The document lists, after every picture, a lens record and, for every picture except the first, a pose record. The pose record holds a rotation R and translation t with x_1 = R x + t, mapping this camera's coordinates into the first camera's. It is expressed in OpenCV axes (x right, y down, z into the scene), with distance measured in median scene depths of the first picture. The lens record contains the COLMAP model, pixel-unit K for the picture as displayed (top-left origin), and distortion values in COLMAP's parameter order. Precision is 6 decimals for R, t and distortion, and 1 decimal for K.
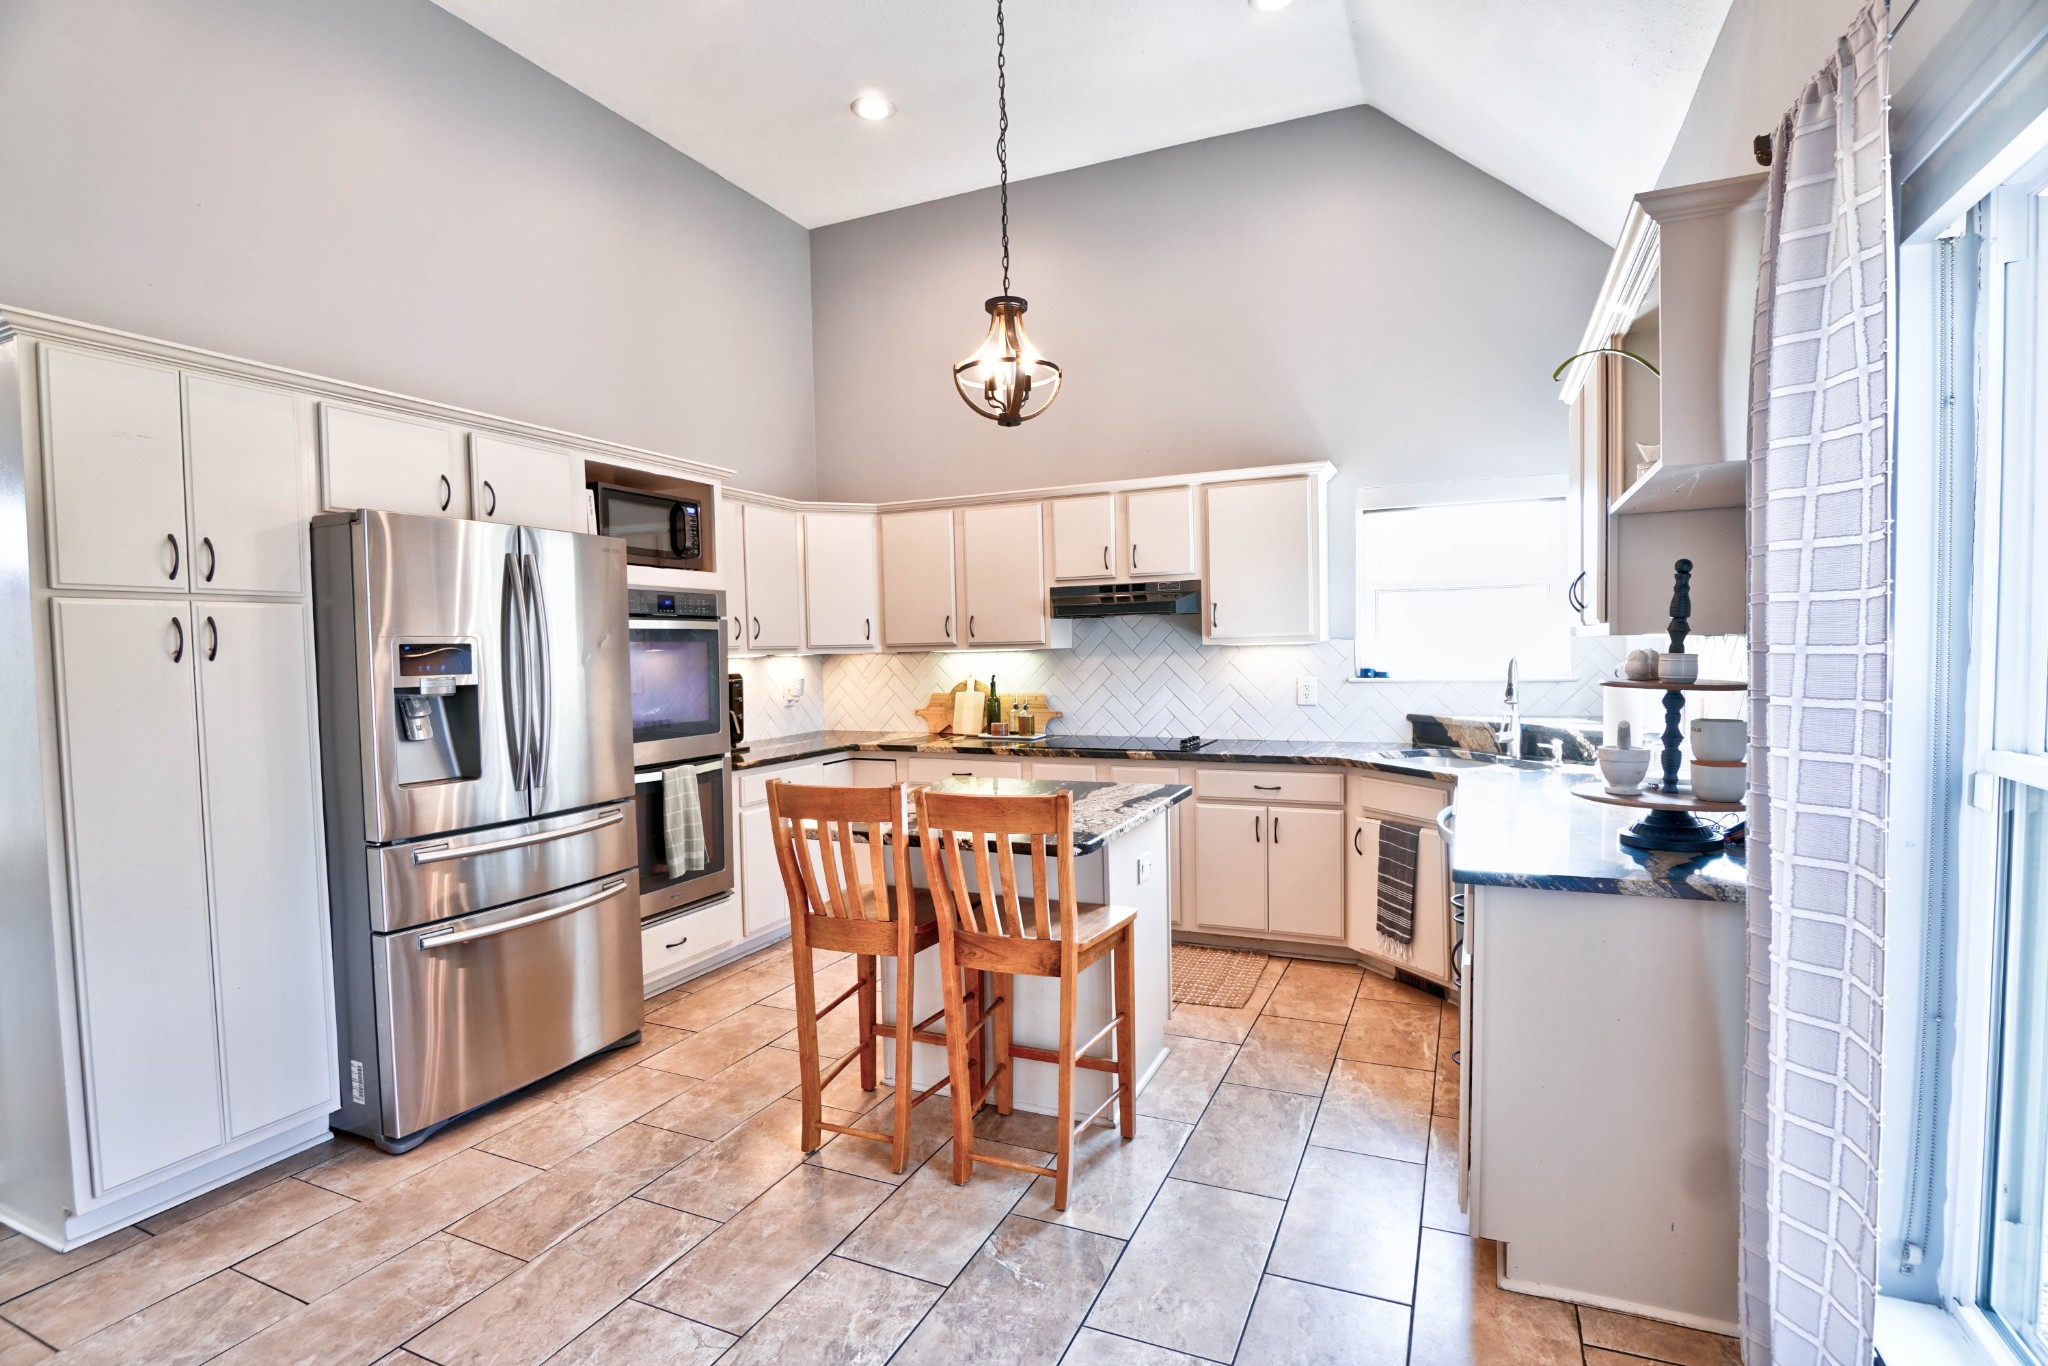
lens RADIAL K [[1006.4, 0, 1017.7], [0, 1006.4, 691.6], [0, 0, 1]] dist [-0.024022, -0.000467]
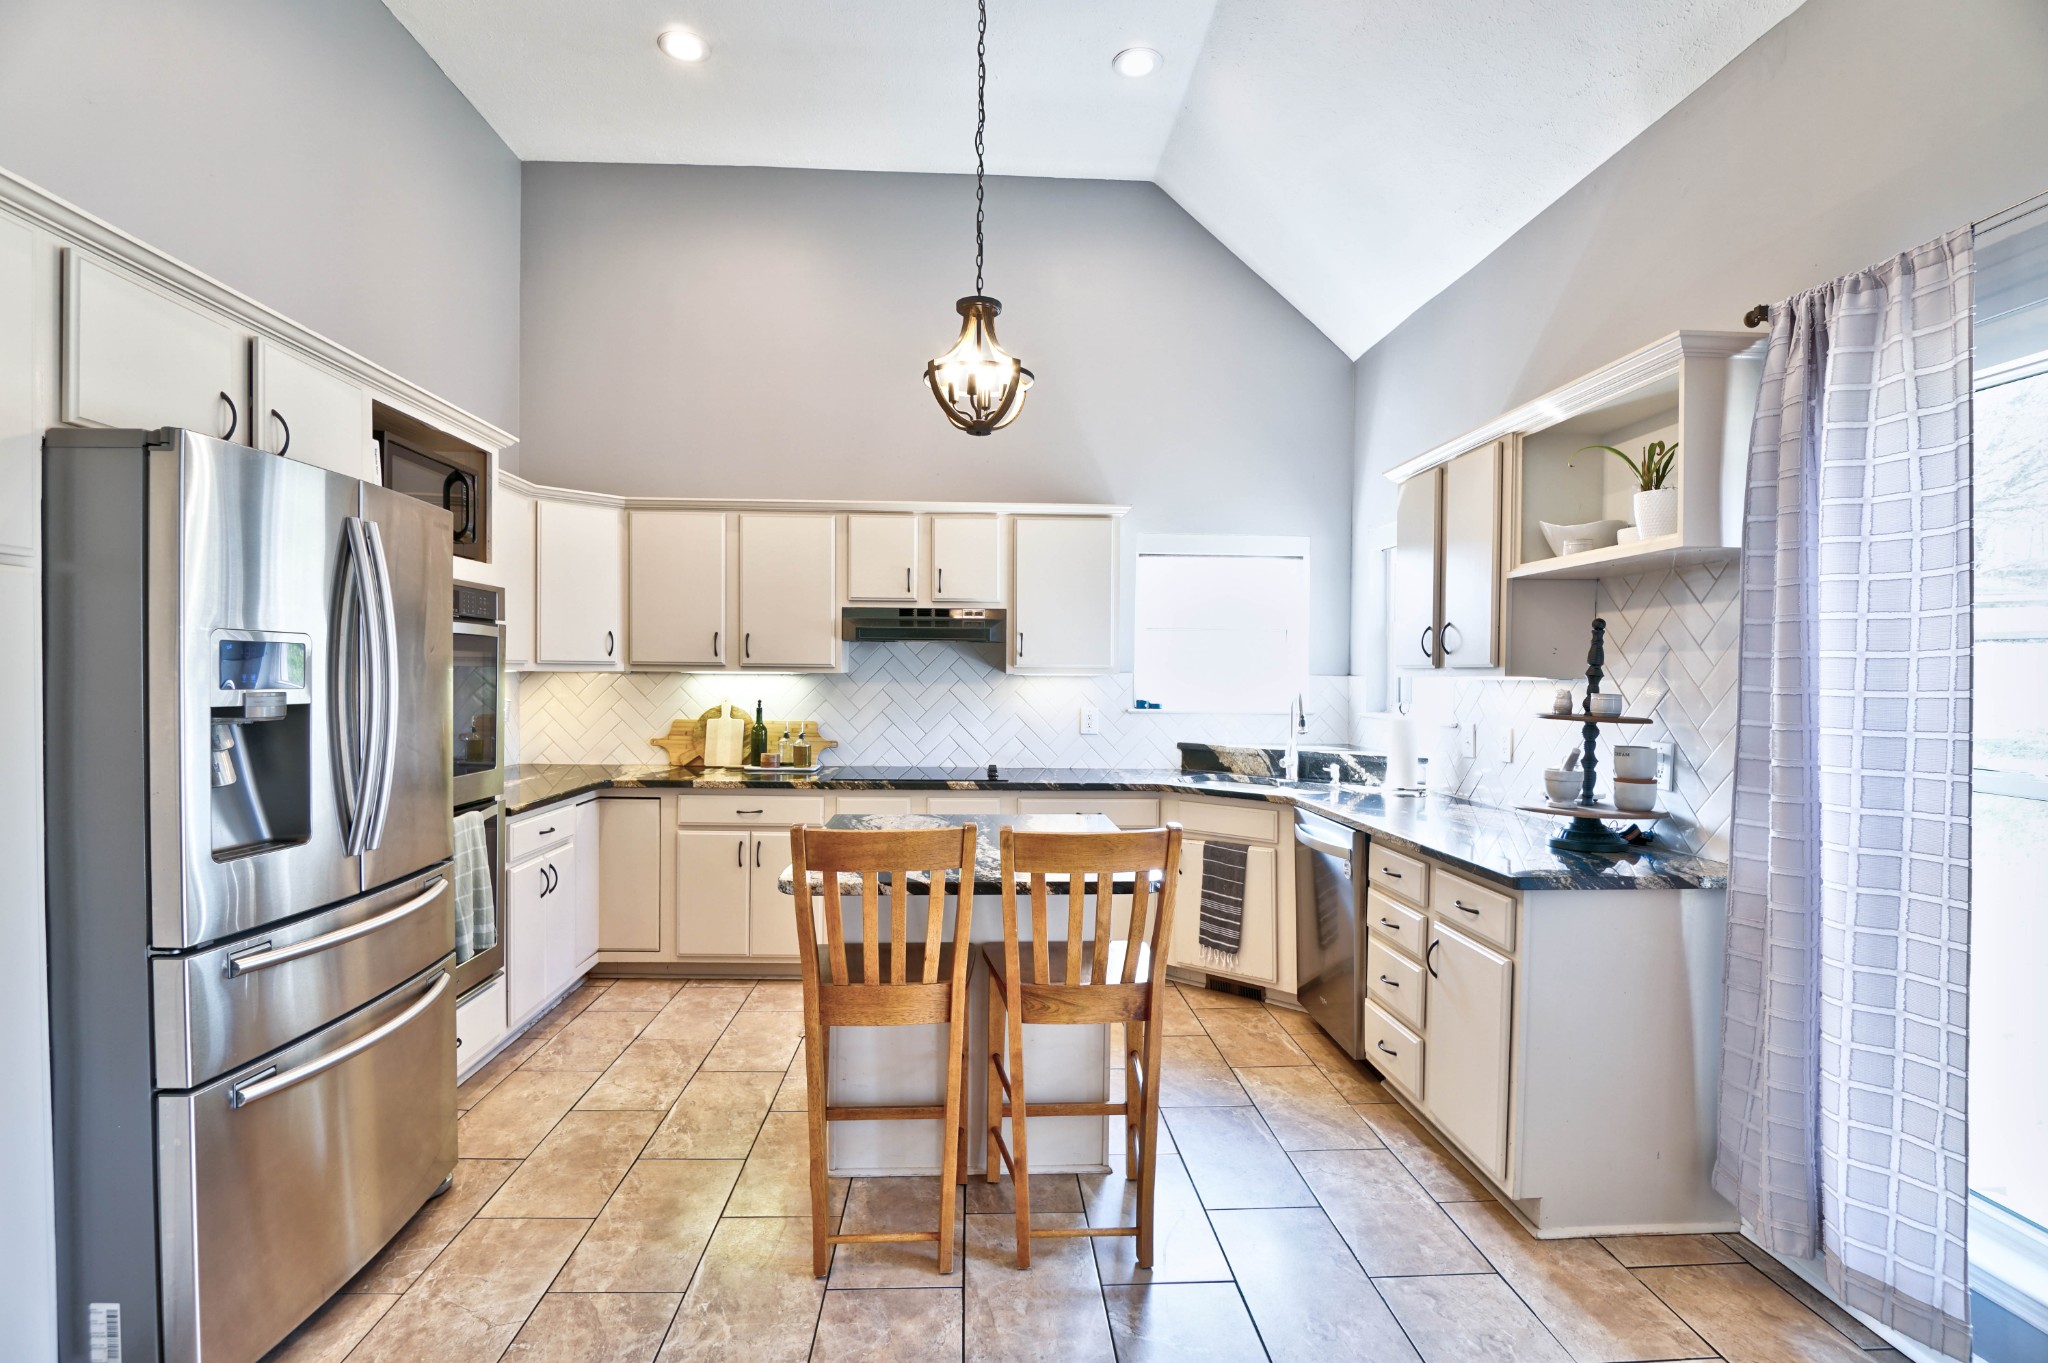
lens RADIAL K [[1006.4, 0, 1017.7], [0, 1006.4, 690.1], [0, 0, 1]] dist [-0.024022, -0.000467]
pose [[0.886046, 0.020917, 0.463125, -0.318754], [-0.007400, 0.999492, -0.030984, 0.000985], [-0.463538, 0.024026, 0.885751, 0.128080]]
